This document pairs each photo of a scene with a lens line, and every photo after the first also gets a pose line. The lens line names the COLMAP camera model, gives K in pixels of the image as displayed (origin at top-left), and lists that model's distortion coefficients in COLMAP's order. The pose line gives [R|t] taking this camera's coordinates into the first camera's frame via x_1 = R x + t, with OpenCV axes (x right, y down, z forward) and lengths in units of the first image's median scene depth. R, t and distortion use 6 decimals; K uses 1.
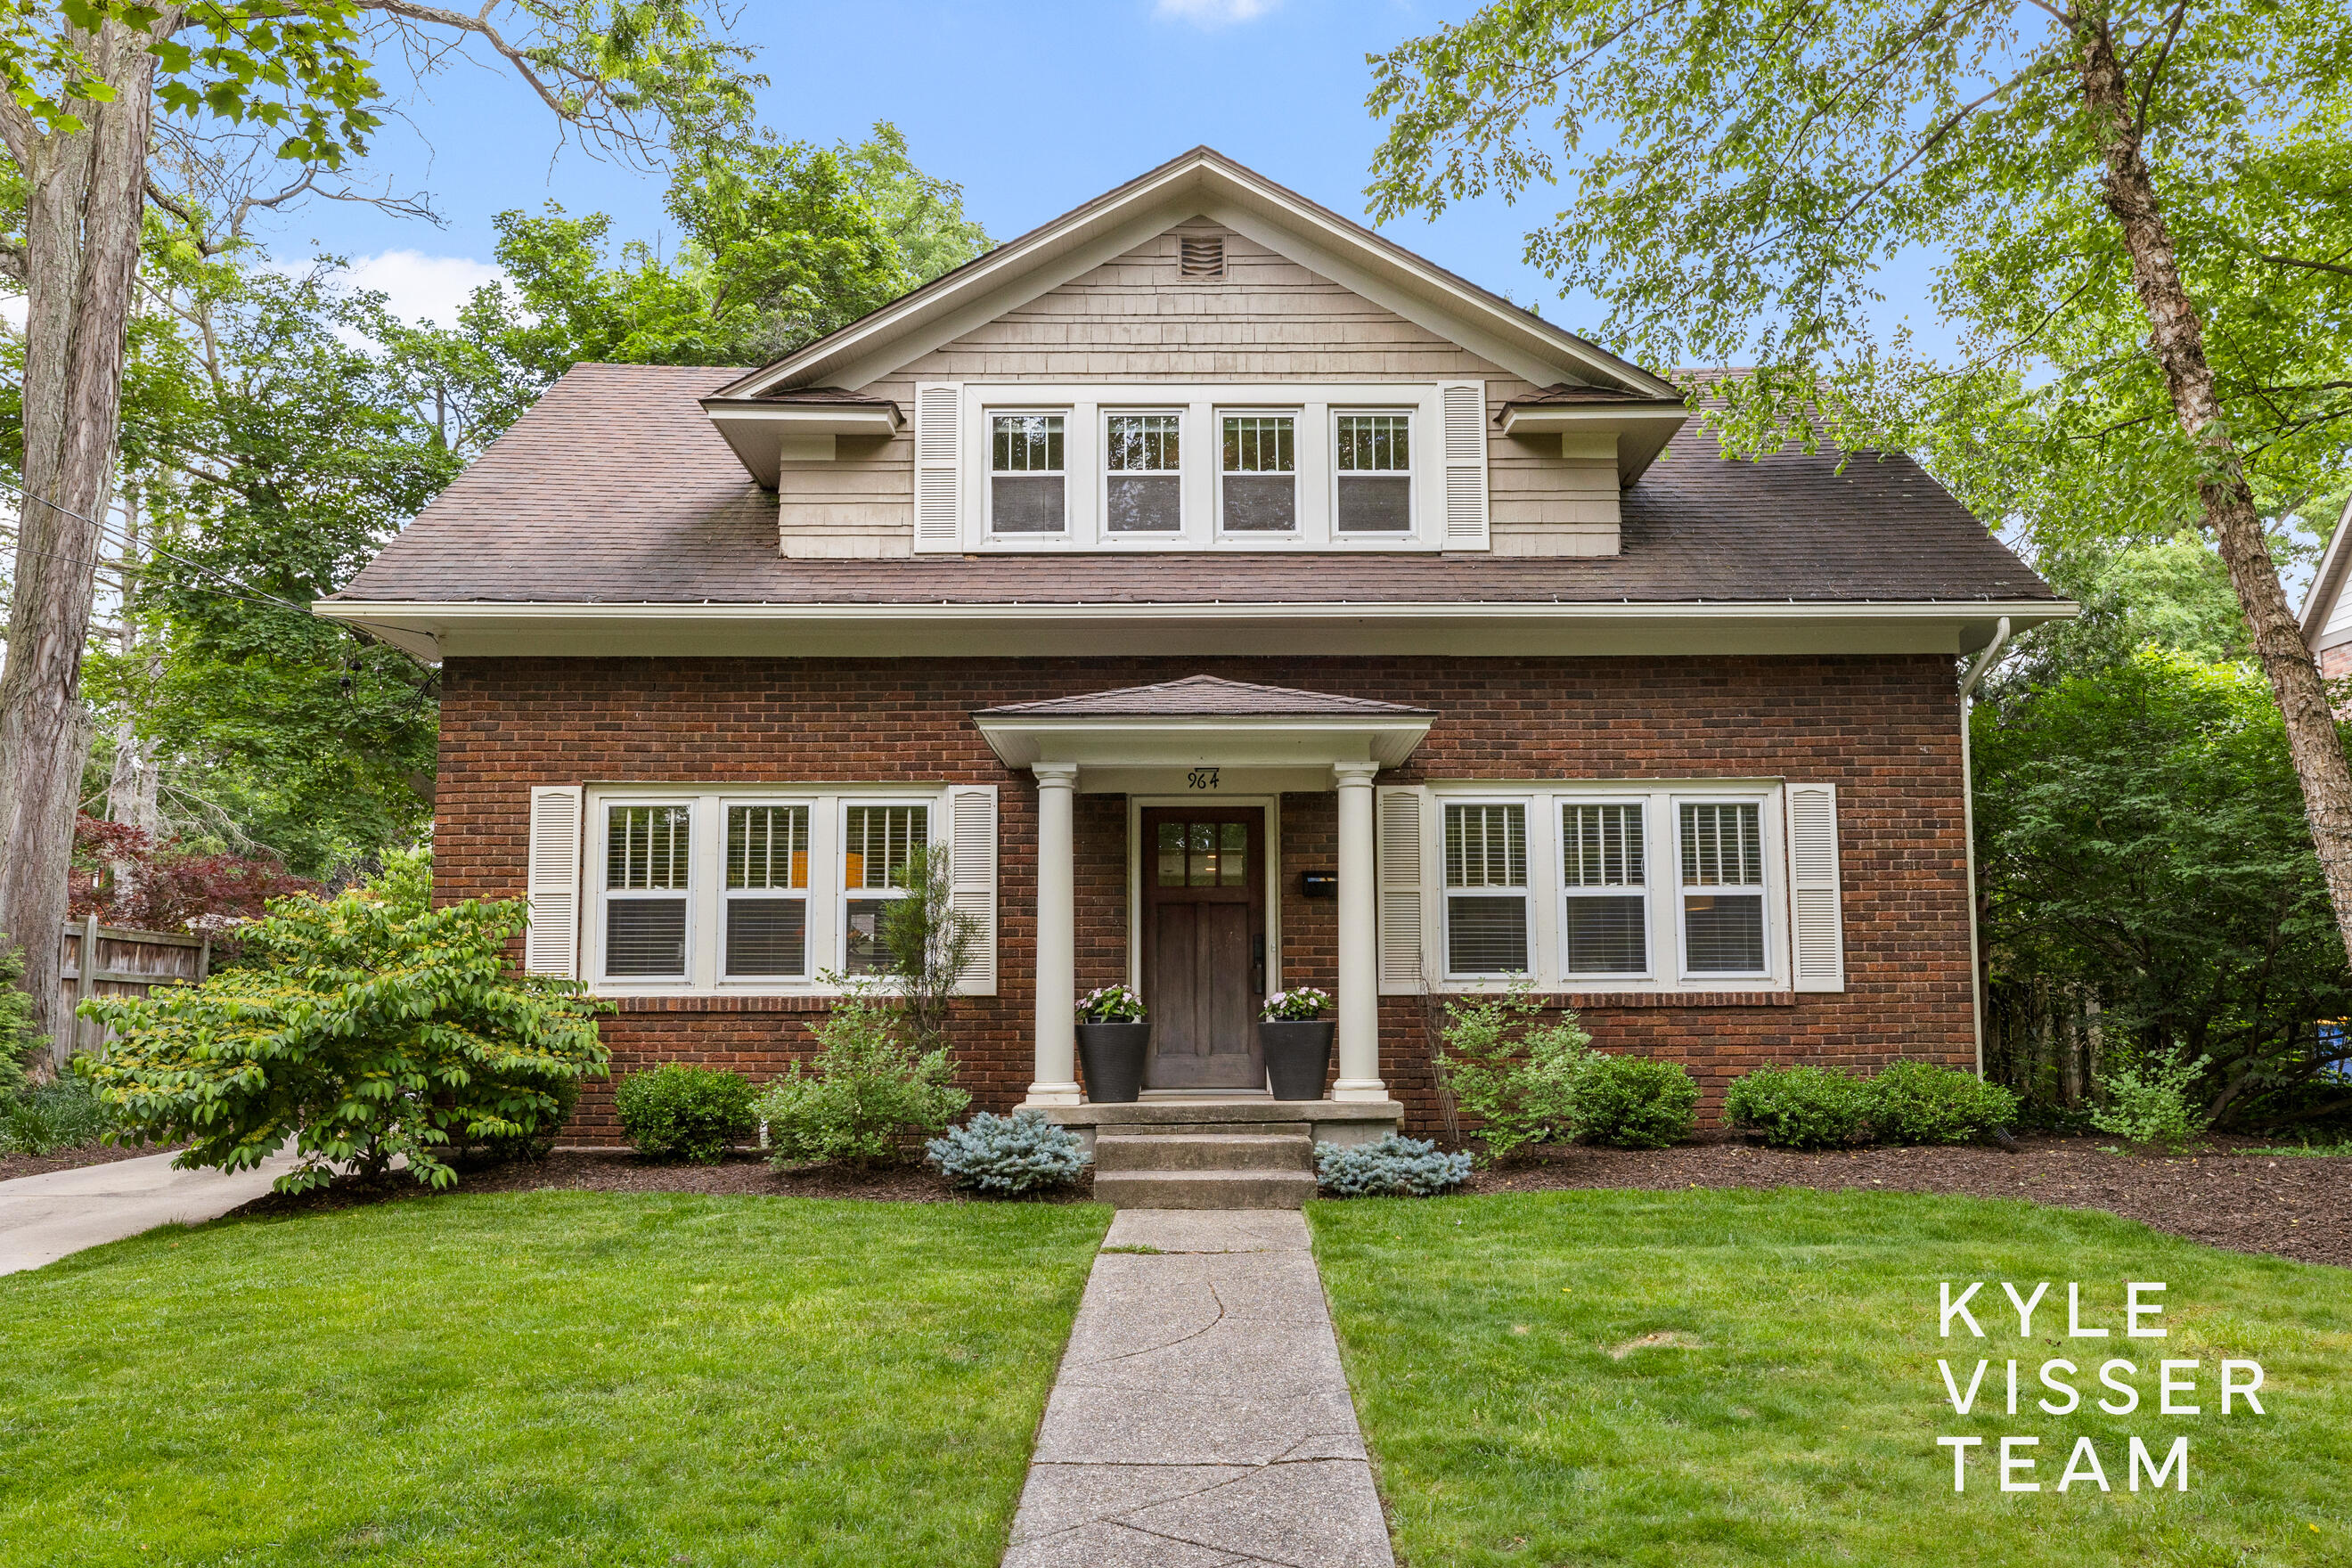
lens RADIAL K [[1973.9, 0, 1176.7], [0, 1973.9, 793.6], [0, 0, 1]] dist [-0.017782, 0.000045]
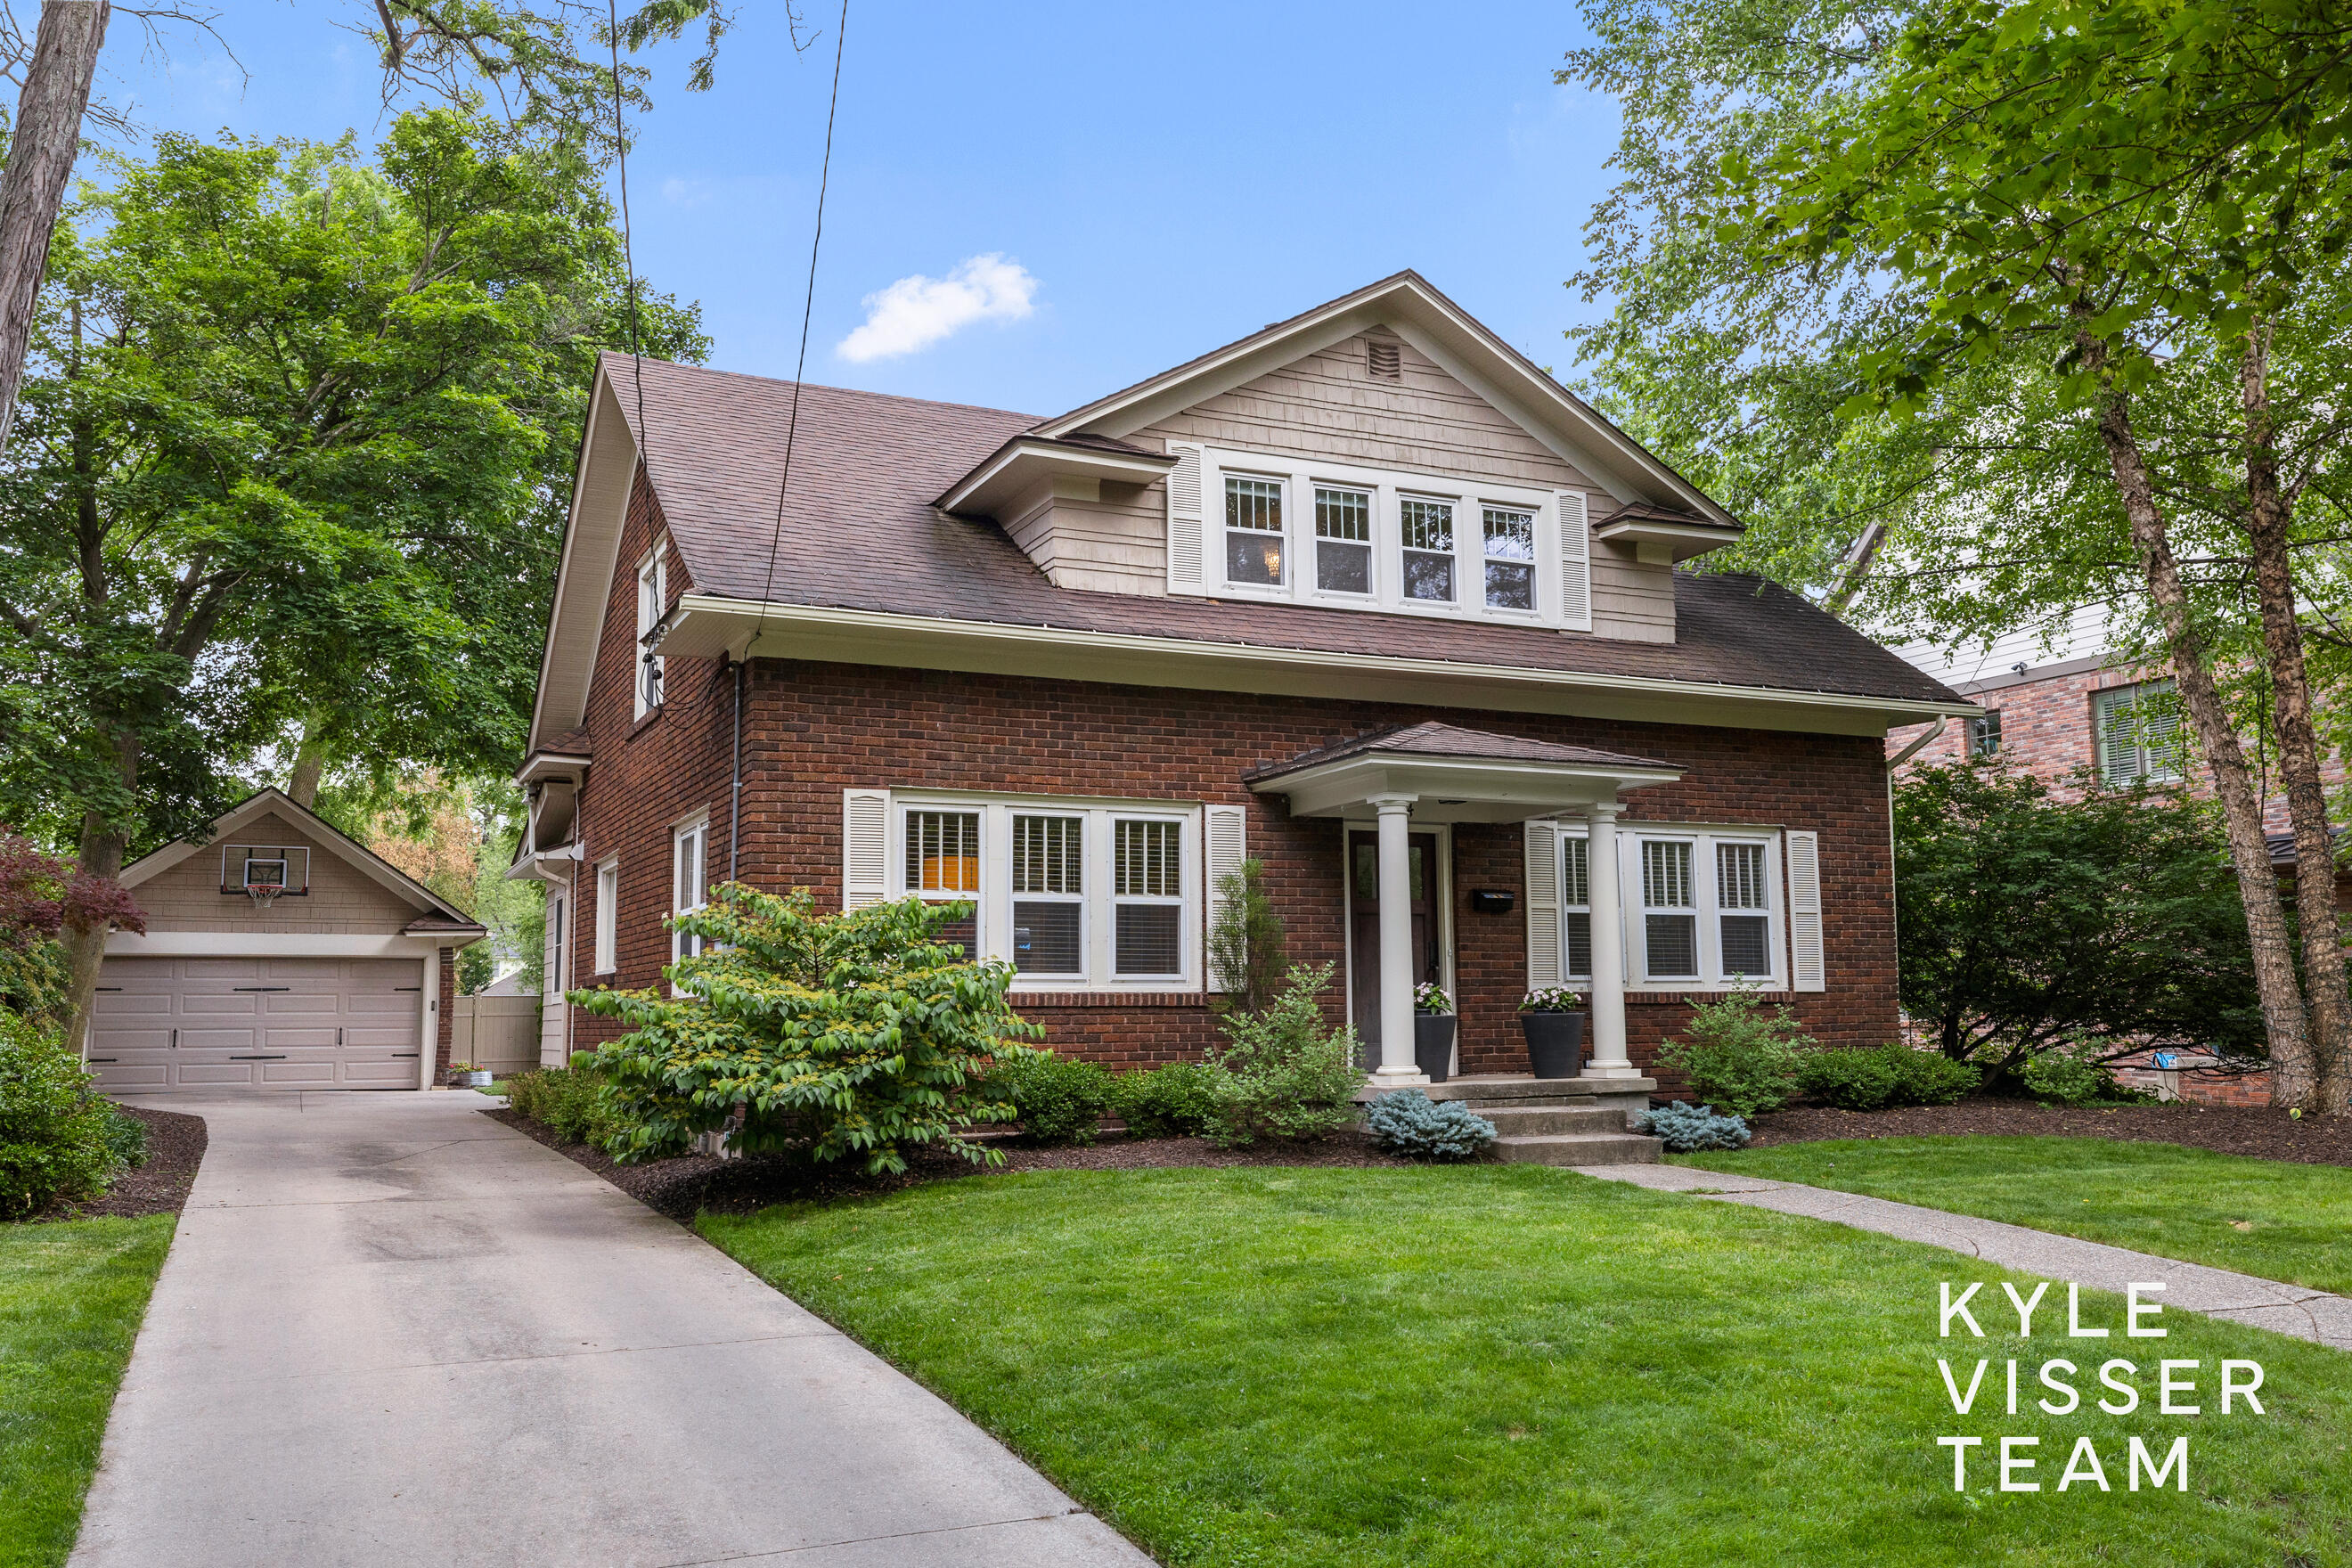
lens RADIAL K [[1973.9, 0, 1168.2], [0, 1973.9, 776.9], [0, 0, 1]] dist [-0.017782, 0.000045]
pose [[0.909382, 0.048306, 0.413147, -0.585802], [-0.044640, 0.998831, -0.018529, 0.001804], [-0.413559, -0.001593, 0.910476, -0.012231]]
